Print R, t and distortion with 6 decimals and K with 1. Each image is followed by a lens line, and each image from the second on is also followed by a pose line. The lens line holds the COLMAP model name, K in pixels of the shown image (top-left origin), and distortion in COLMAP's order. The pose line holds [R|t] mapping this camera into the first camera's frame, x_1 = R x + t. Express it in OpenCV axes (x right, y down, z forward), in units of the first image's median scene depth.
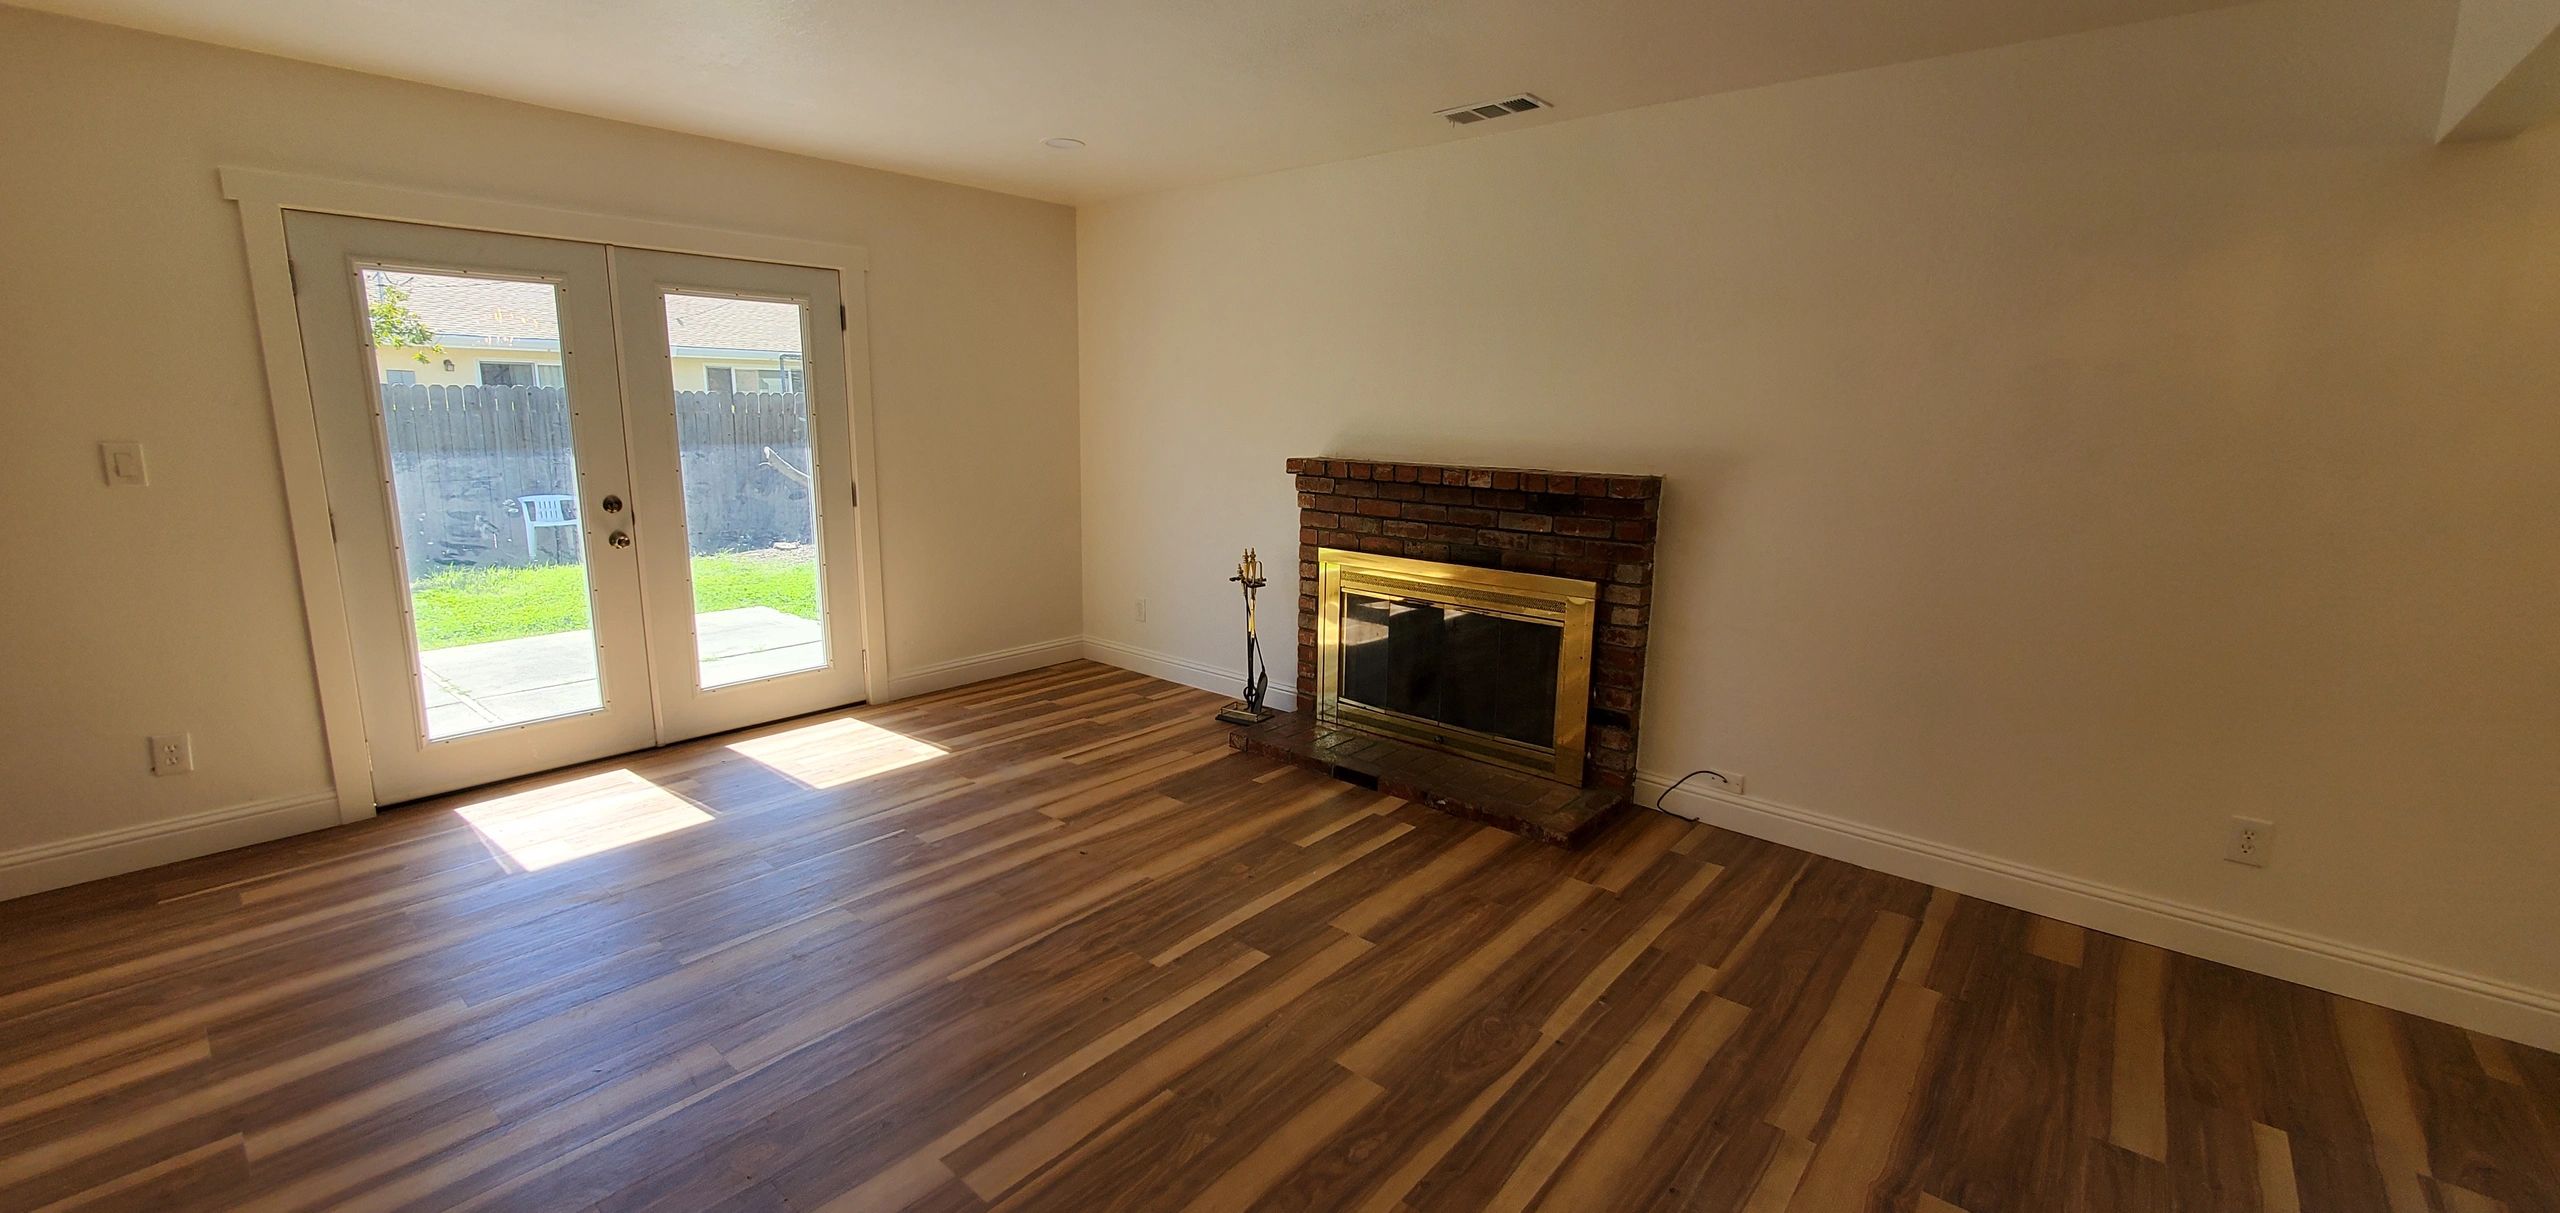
lens RADIAL K [[1007.4, 0, 1278.1], [0, 1007.4, 599.5], [0, 0, 1]] dist [0.001186, 0.000020]
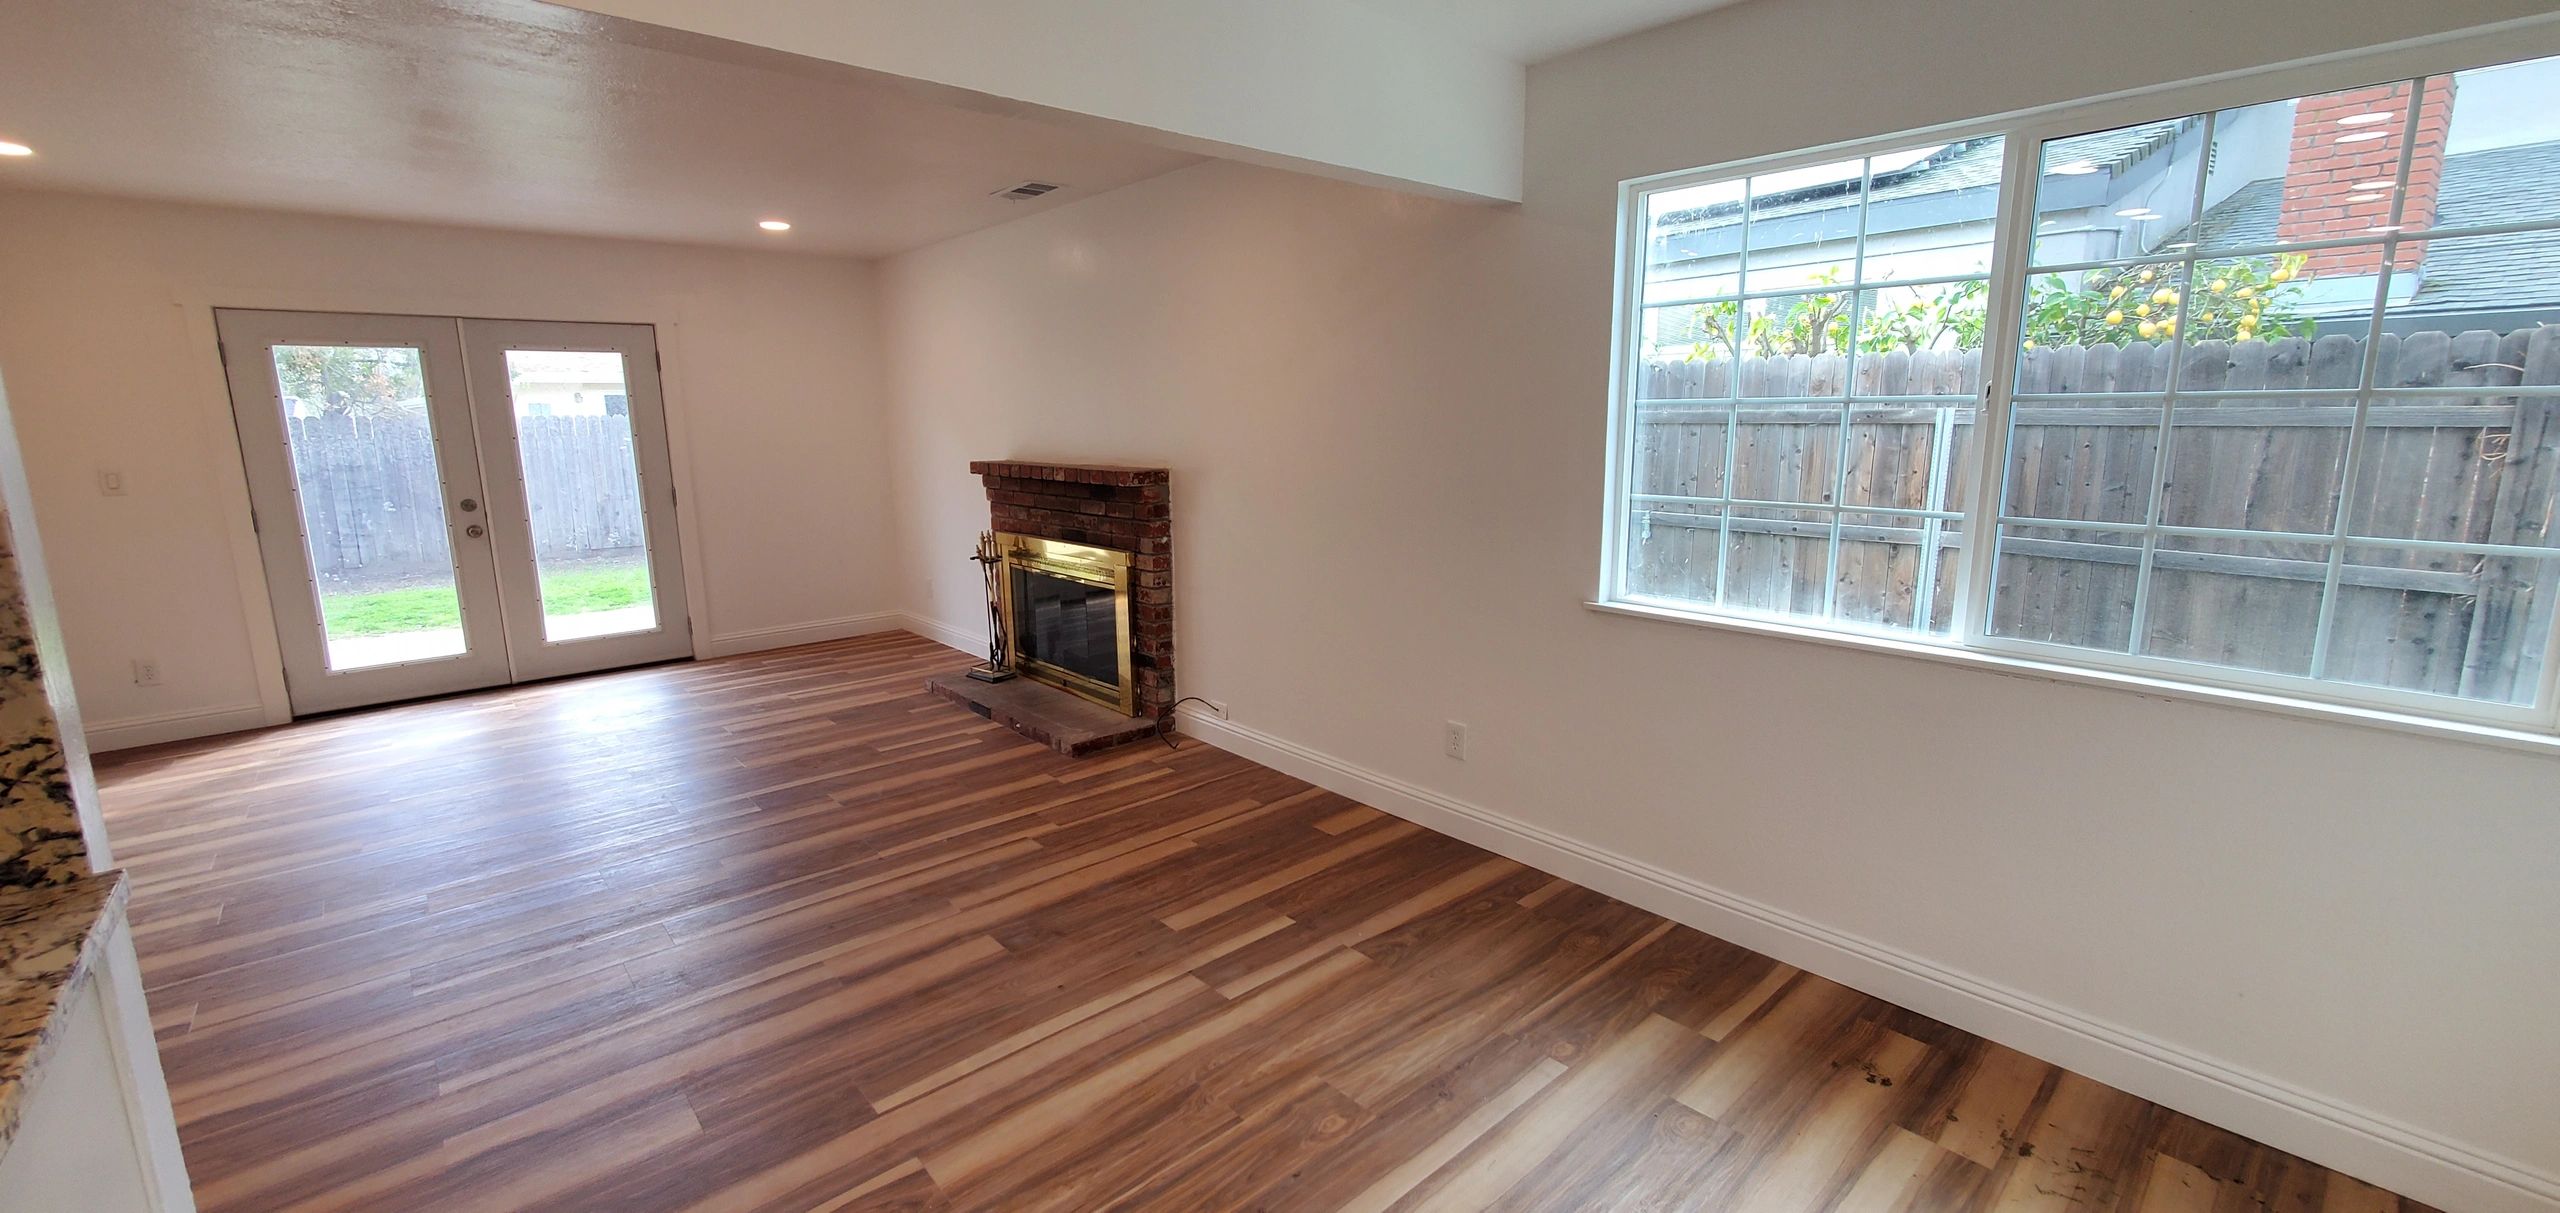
lens RADIAL K [[1007.4, 0, 1278.1], [0, 1007.4, 599.5], [0, 0, 1]] dist [0.001186, 0.000020]
pose [[0.990894, -0.002922, -0.134613, 0.650010], [0.001832, 0.999965, -0.008217, 0.050469], [0.134632, 0.007896, 0.990864, -0.225247]]
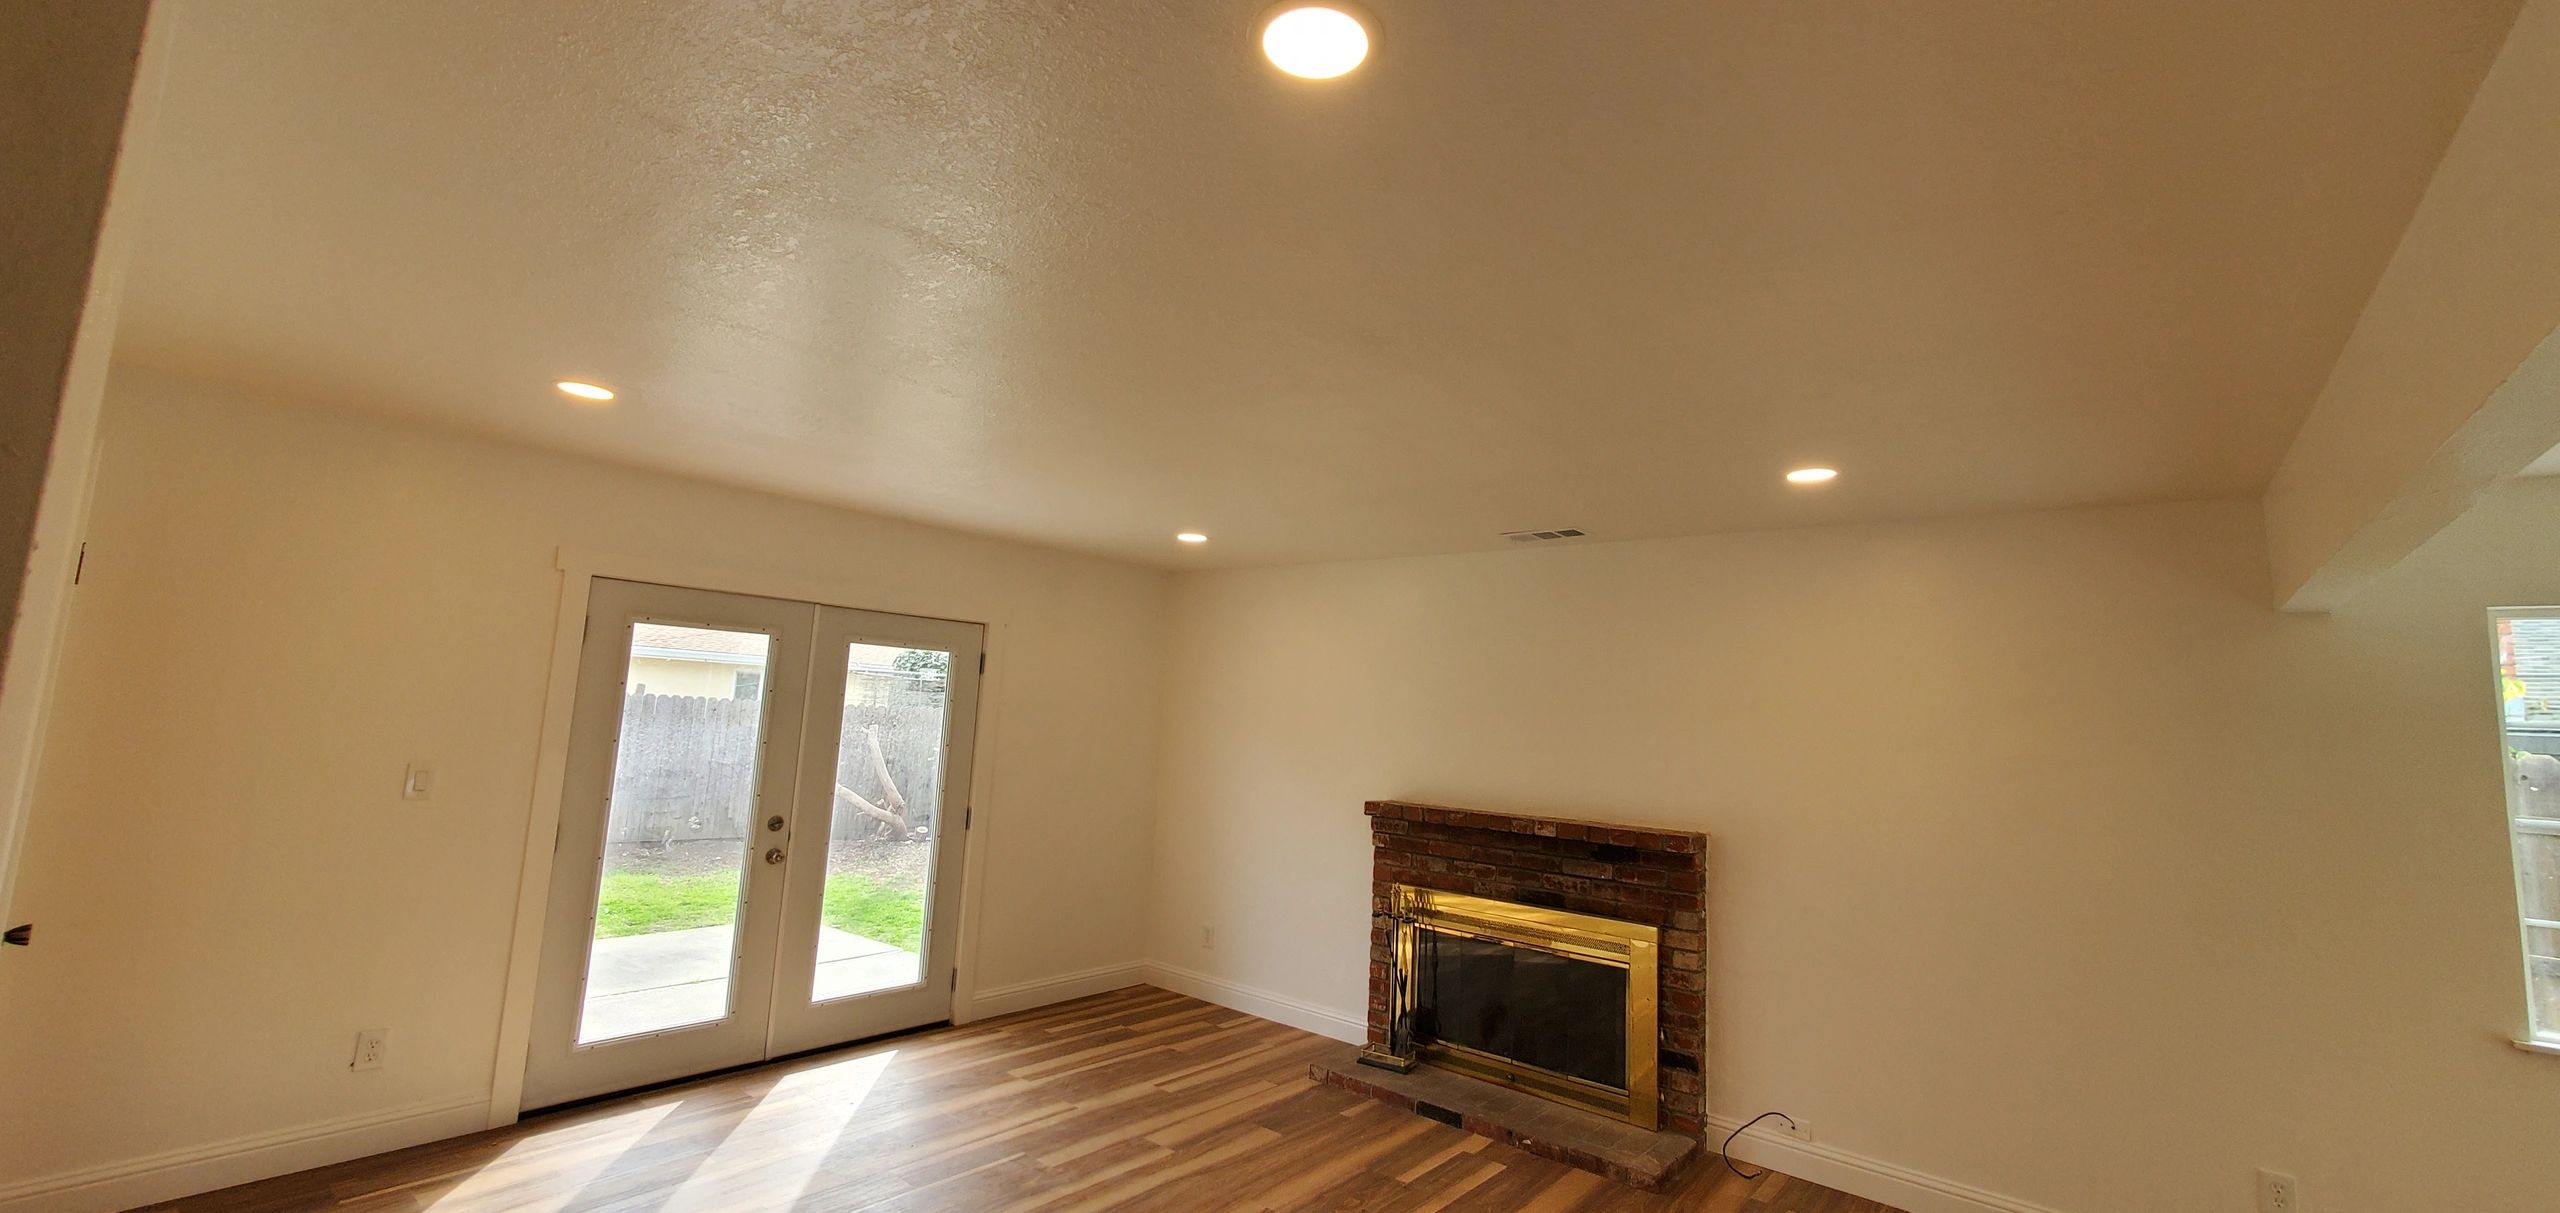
lens RADIAL K [[1007.4, 0, 1278.1], [0, 1007.4, 599.5], [0, 0, 1]] dist [0.001186, 0.000020]
pose [[0.999150, 0.039309, 0.012431, -0.129316], [-0.033599, 0.951114, -0.307006, -0.005483], [-0.023891, 0.306327, 0.951626, -0.163975]]
